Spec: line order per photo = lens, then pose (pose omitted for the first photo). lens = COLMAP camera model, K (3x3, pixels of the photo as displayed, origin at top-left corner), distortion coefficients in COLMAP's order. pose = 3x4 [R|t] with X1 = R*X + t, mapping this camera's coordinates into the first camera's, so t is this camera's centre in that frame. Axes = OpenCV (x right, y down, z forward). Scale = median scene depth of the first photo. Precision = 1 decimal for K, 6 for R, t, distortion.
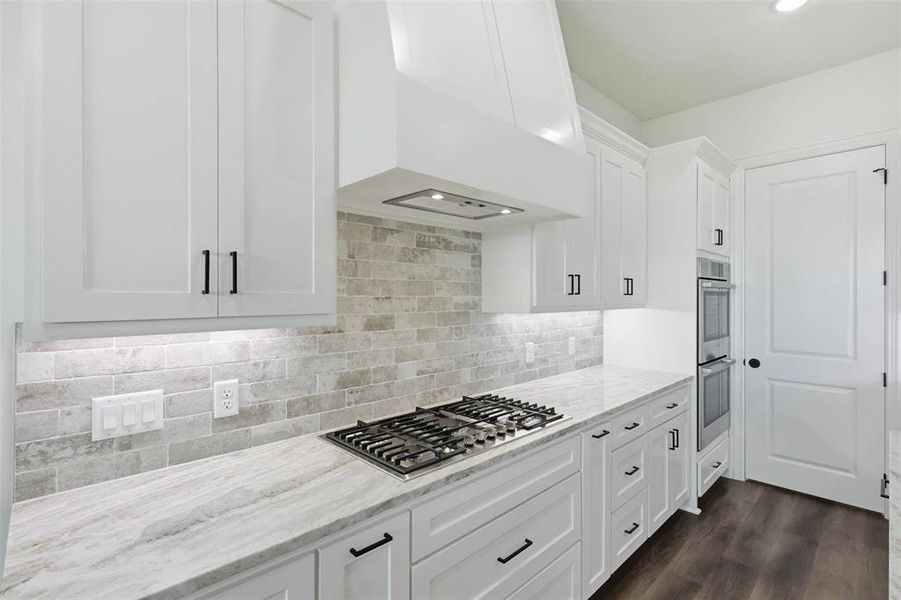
lens RADIAL K [[420.8, 0, 447.2], [0, 420.8, 299.1], [0, 0, 1]] dist [0.000271, 0.000401]
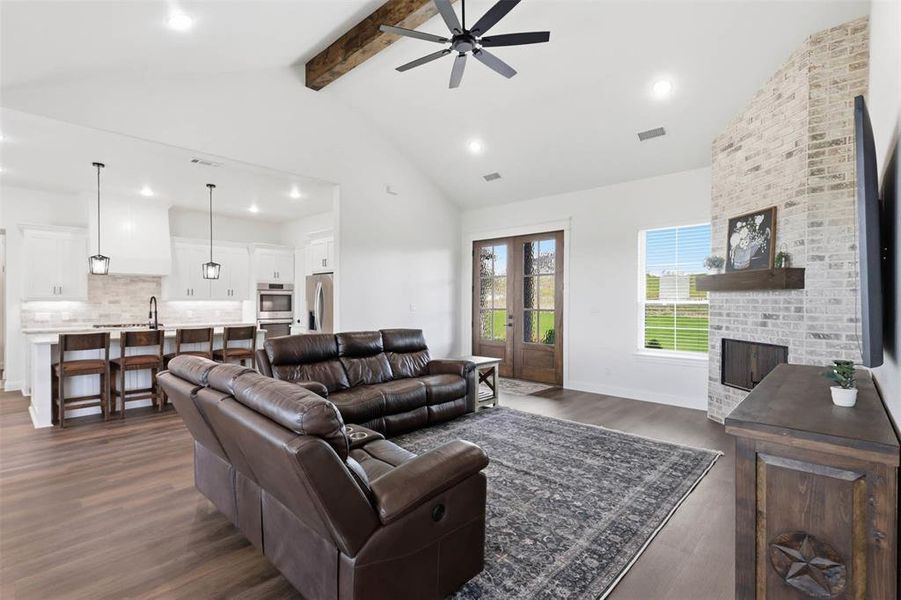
lens RADIAL K [[417.1, 0, 450.3], [0, 417.1, 303.6], [0, 0, 1]] dist [-0.002624, -0.000126]
pose [[0.998391, 0.001535, 0.056676, 2.332745], [-0.001475, 0.999998, -0.001101, 0.061247], [-0.056678, 0.001016, 0.998392, -2.589294]]
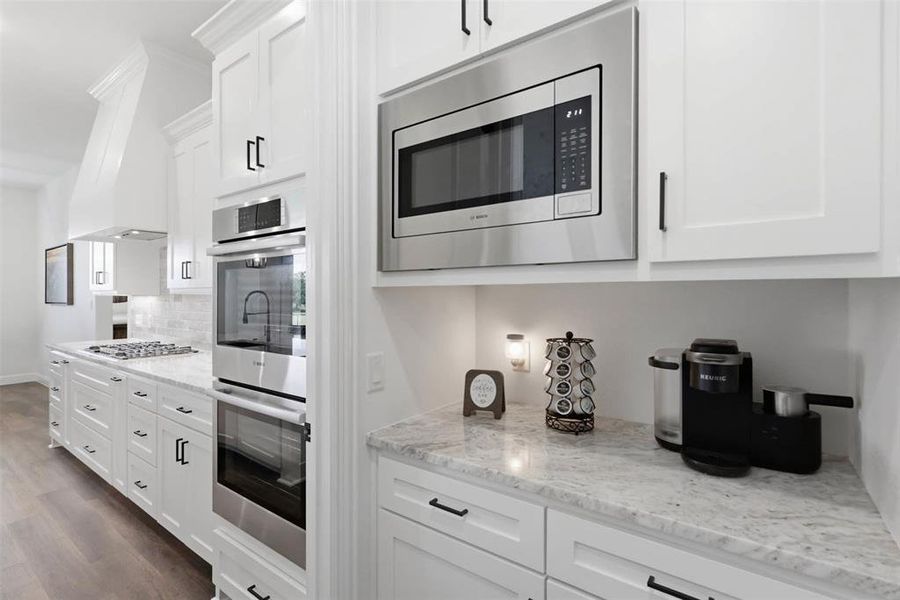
lens RADIAL K [[422.2, 0, 447.1], [0, 422.2, 295.9], [0, 0, 1]] dist [0.000841, 0.000483]
pose [[0.163407, 0.000558, -0.986559, 1.693563], [-0.004029, 0.999992, -0.000102, 0.035548], [0.986551, 0.003991, 0.163408, 1.633991]]
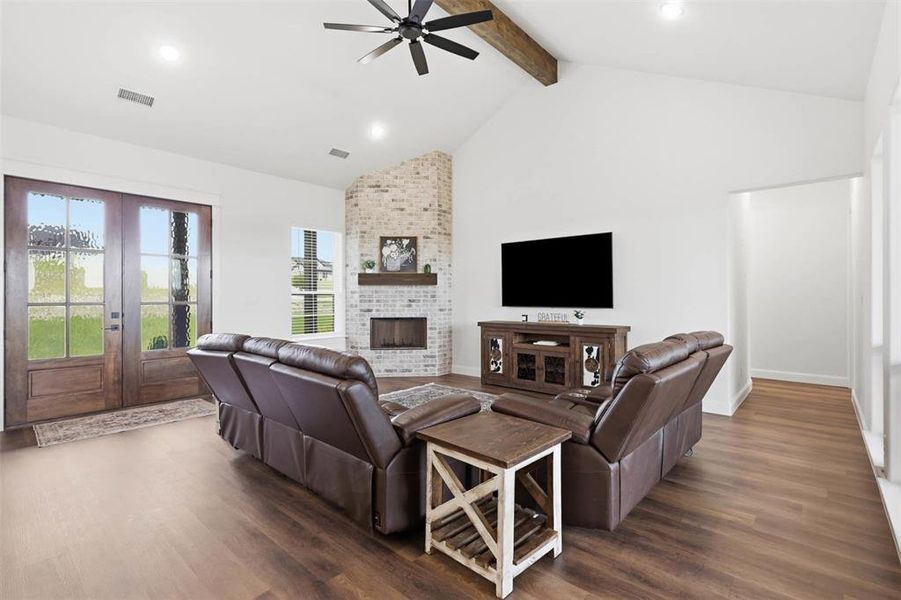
lens RADIAL K [[422.7, 0, 447.6], [0, 422.7, 295.9], [0, 0, 1]] dist [0.000841, 0.000483]
pose [[-0.074604, 0.001968, 0.997211, 0.675380], [0.009459, 0.999954, -0.001266, 0.083863], [-0.997168, 0.009338, -0.074619, -0.834359]]
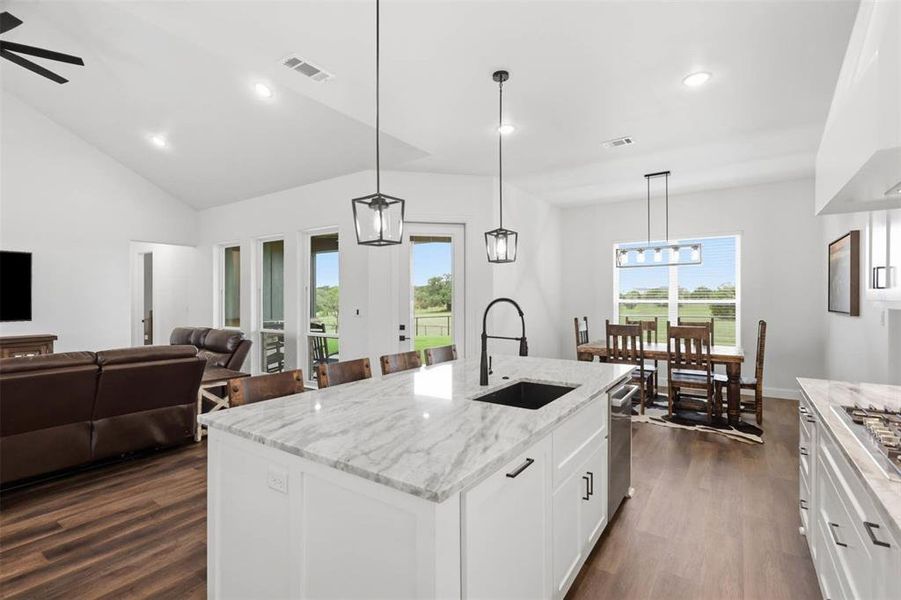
lens RADIAL K [[420.8, 0, 447.2], [0, 420.8, 299.1], [0, 0, 1]] dist [0.000271, 0.000401]
pose [[-0.980923, 0.003311, -0.194369, 0.905592], [0.001679, 0.999962, 0.008560, 0.006607], [0.194390, 0.008071, -0.980891, 1.264257]]
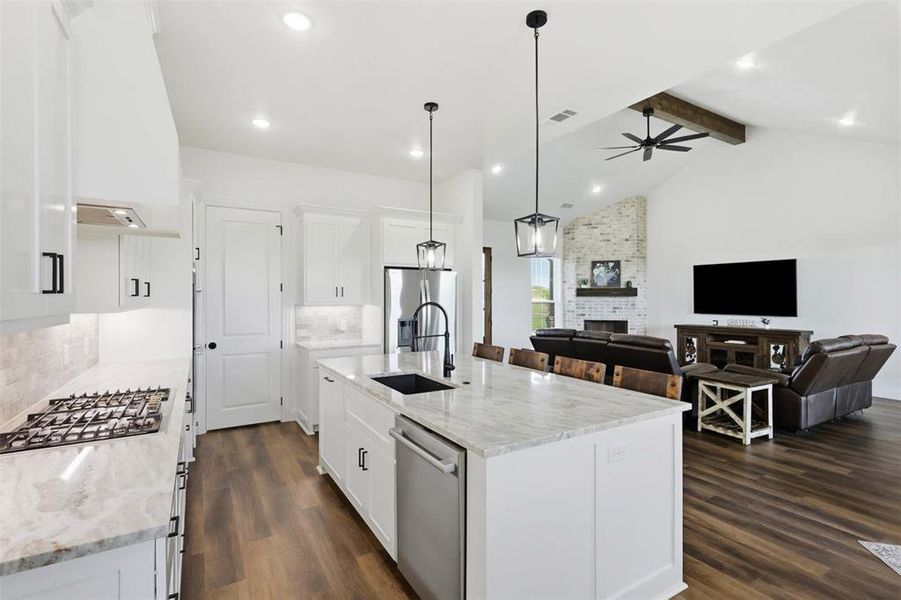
lens RADIAL K [[422.7, 0, 447.6], [0, 422.7, 295.9], [0, 0, 1]] dist [0.000841, 0.000483]
pose [[0.227065, 0.003492, 0.973873, -0.688984], [0.007068, 0.999961, -0.005233, 0.001051], [-0.973854, 0.008072, 0.227031, -0.117005]]
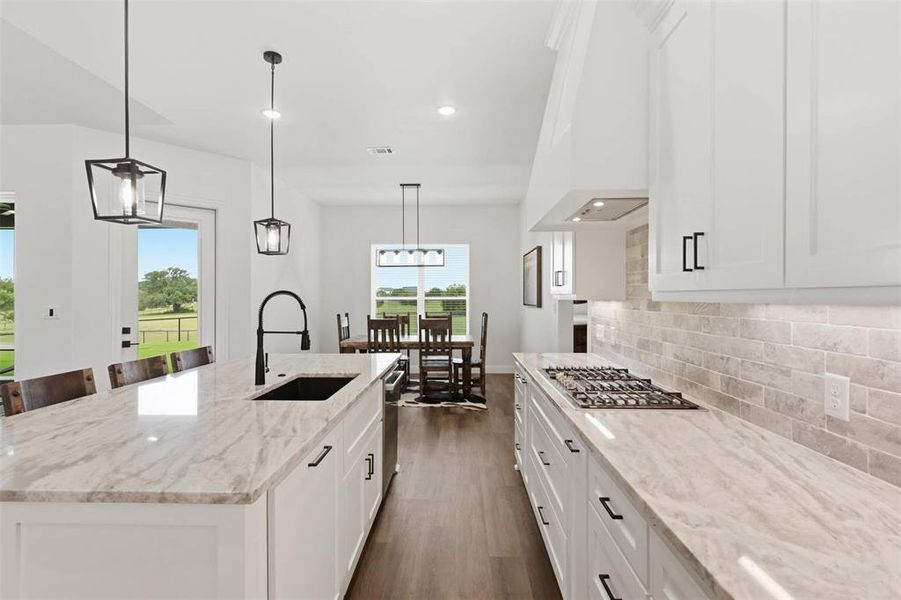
lens RADIAL K [[422.7, 0, 447.6], [0, 422.7, 295.9], [0, 0, 1]] dist [0.000841, 0.000483]
pose [[-0.717280, 0.000400, -0.696785, 0.990147], [-0.002287, 0.999993, 0.002928, 0.022480], [0.696781, 0.003694, -0.717274, 1.259042]]
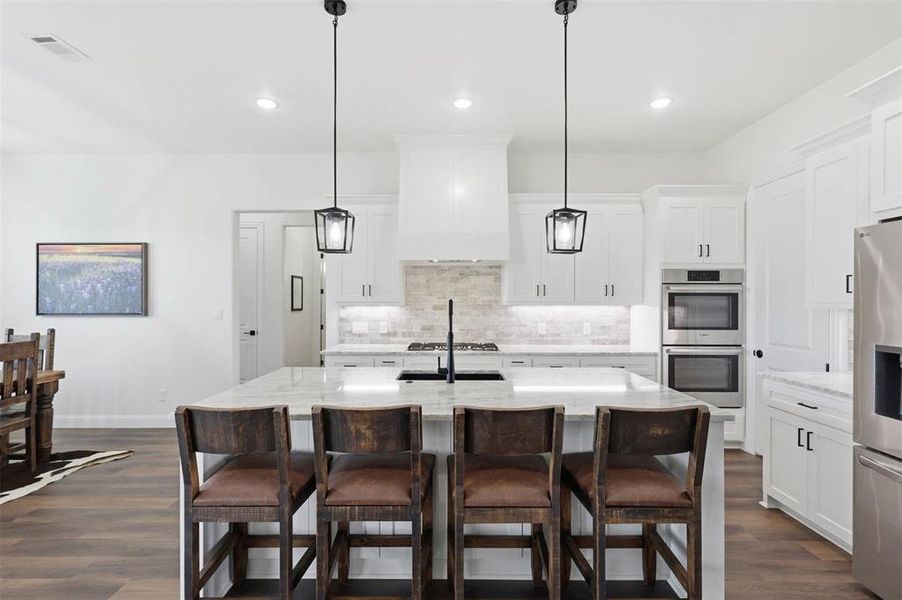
lens RADIAL K [[436.9, 0, 451.0], [0, 436.9, 300.0], [0, 0, 1]] dist [0.014449, -0.000414]
pose [[0.716139, 0.002855, -0.697951, 1.464021], [-0.006140, 0.999979, -0.002209, 0.015598], [0.697930, 0.005867, 0.716142, -0.707239]]
